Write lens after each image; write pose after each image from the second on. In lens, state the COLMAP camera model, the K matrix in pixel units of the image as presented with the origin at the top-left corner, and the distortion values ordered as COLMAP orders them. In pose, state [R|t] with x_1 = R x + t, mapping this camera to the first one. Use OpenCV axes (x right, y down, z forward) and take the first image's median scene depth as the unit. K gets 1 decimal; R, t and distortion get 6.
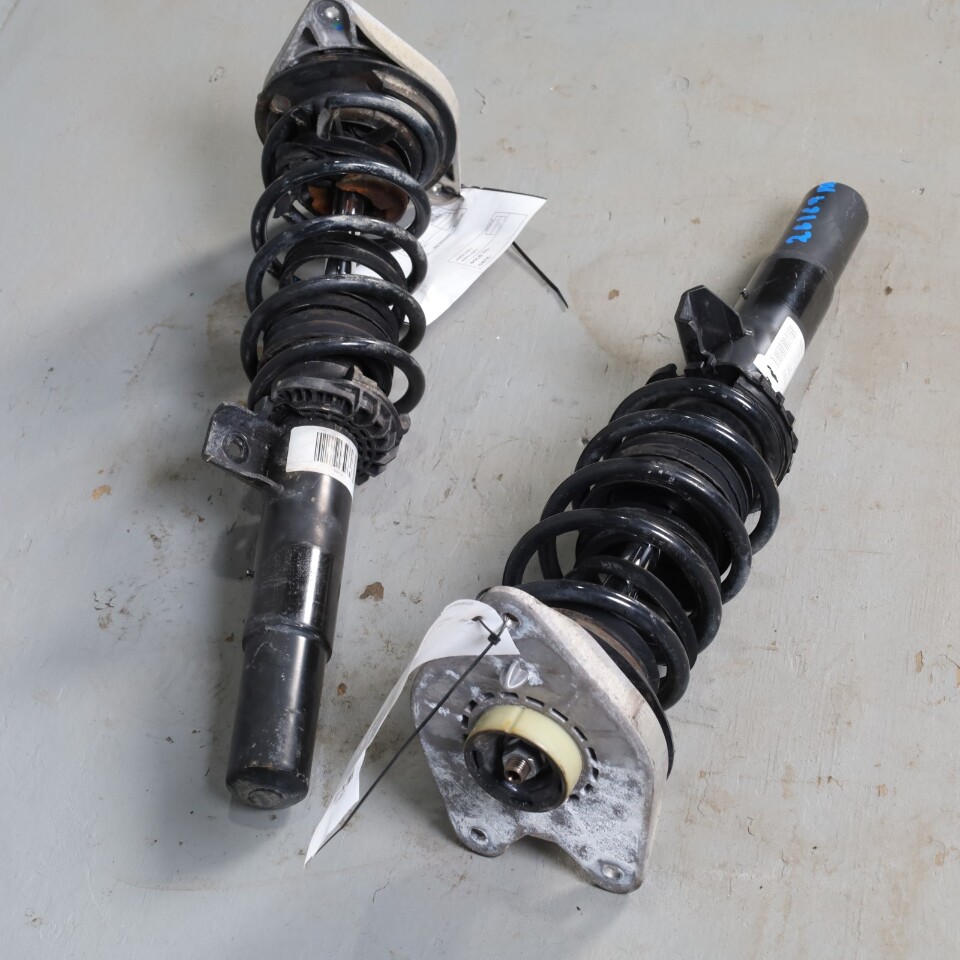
lens RADIAL K [[2381.4, 0, 480.0], [0, 2381.4, 480.0], [0, 0, 1]] dist [0.012692, -0.088696]
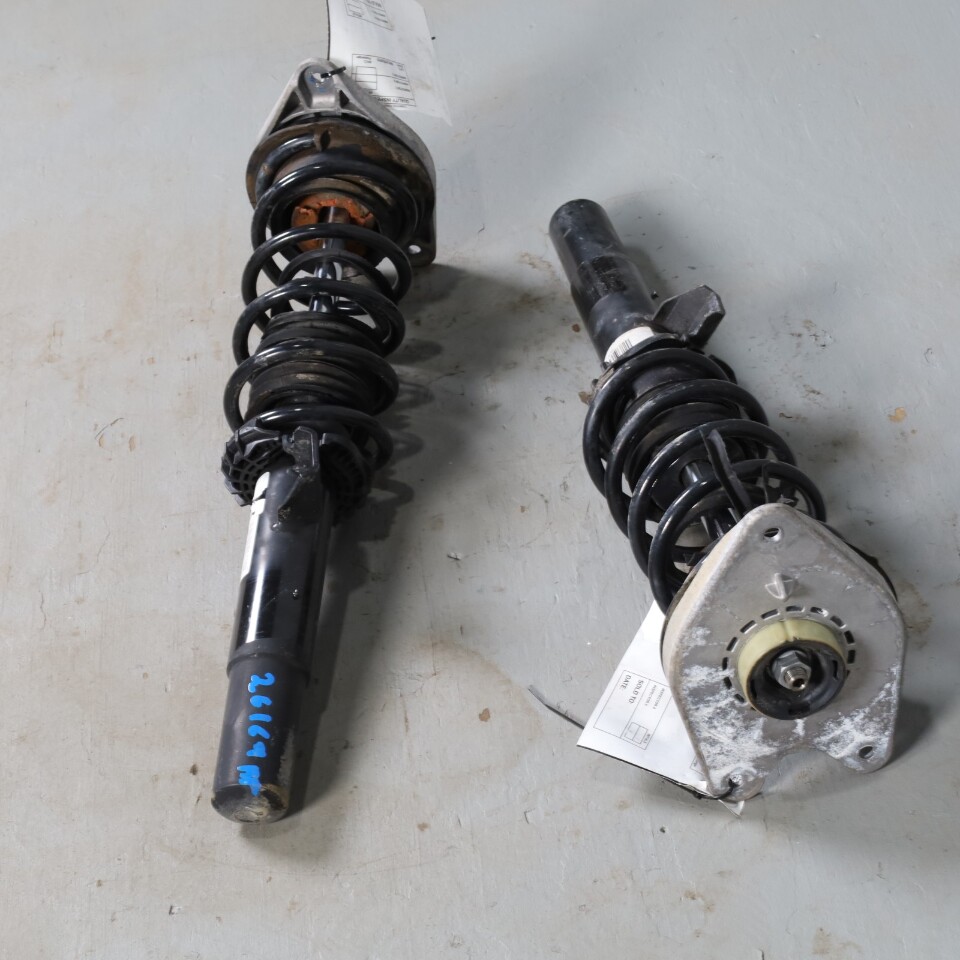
lens RADIAL K [[2381.4, 0, 480.0], [0, 2381.4, 480.0], [0, 0, 1]] dist [0.012692, -0.088696]
pose [[-0.911200, 0.411663, -0.015719, 0.038199], [0.005335, 0.049945, 0.998738, -1.094653], [0.411929, 0.909966, -0.047706, 1.052819]]
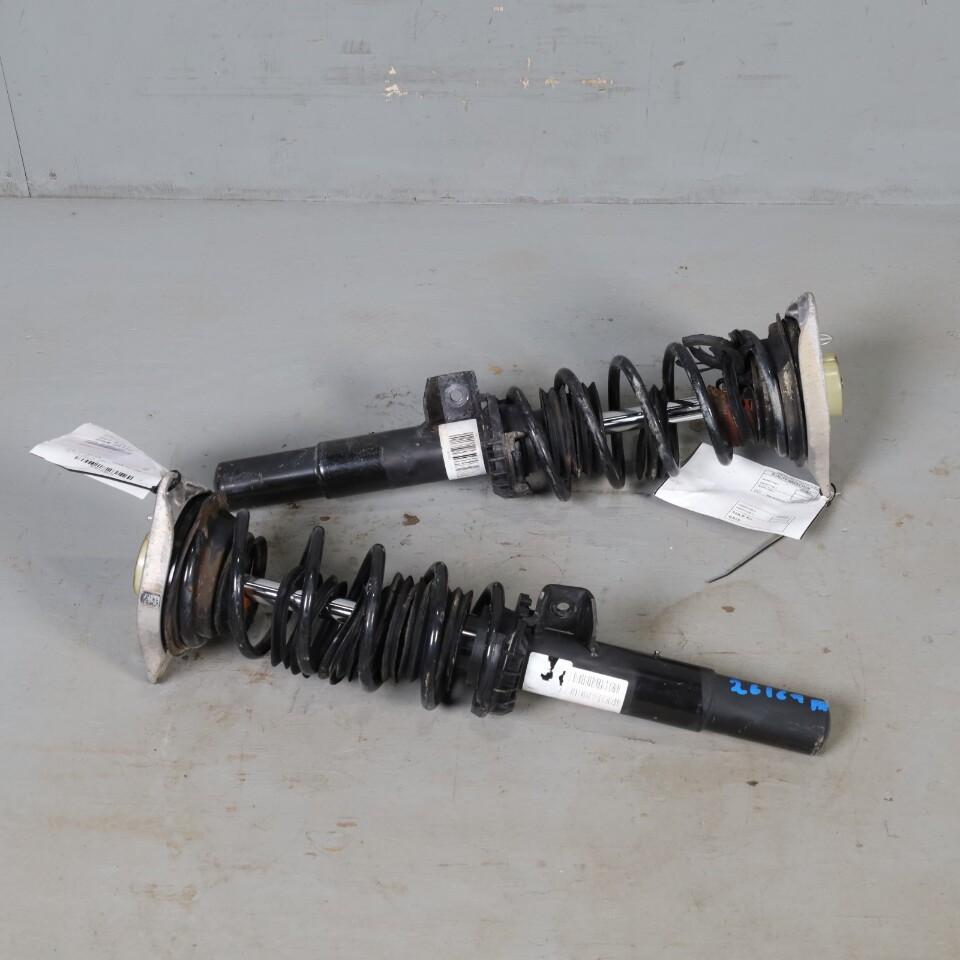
lens RADIAL K [[1856.2, 0, 480.0], [0, 1856.2, 480.0], [0, 0, 1]] dist [-0.014535, 0.048898]
pose [[0.182683, 0.798083, -0.574186, 0.600942], [-0.698990, 0.516130, 0.494998, -0.562740], [0.691405, 0.310923, 0.652140, 0.259568]]
